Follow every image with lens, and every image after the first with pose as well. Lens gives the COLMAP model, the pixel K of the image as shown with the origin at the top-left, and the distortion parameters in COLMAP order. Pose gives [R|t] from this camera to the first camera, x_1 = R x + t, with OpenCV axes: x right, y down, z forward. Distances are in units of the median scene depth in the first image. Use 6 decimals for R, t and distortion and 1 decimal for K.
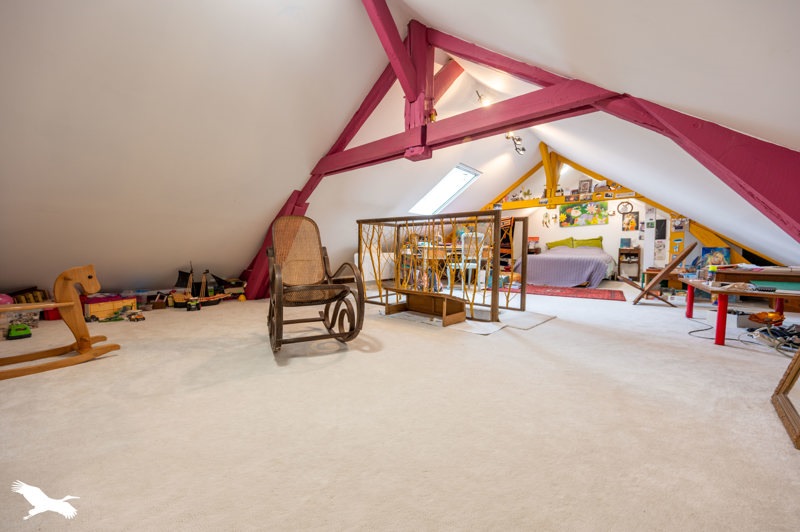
lens RADIAL K [[326.3, 0, 398.9], [0, 326.3, 266.0], [0, 0, 1]] dist [0.002859, -0.000402]
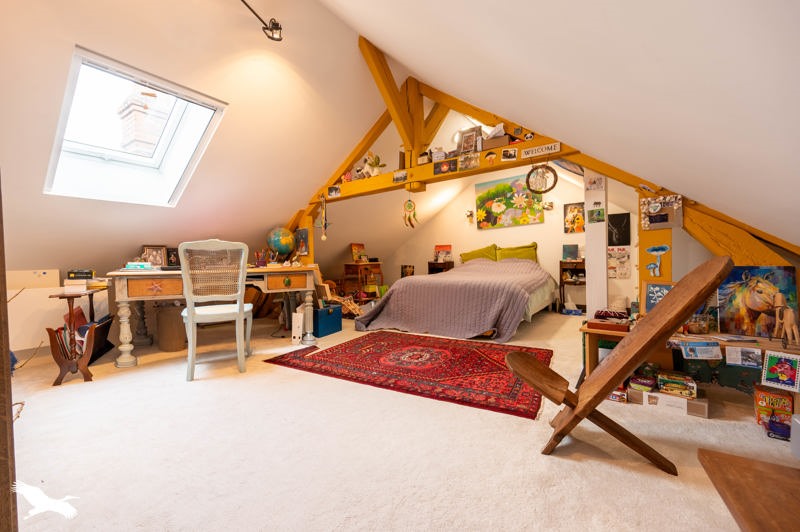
lens RADIAL K [[326.3, 0, 400.7], [0, 326.3, 264.3], [0, 0, 1]] dist [0.002859, -0.000402]
pose [[0.997399, -0.023207, 0.068239, 0.335461], [0.025448, 0.999159, -0.032150, -0.036470], [-0.067436, 0.033803, 0.997151, 0.409320]]
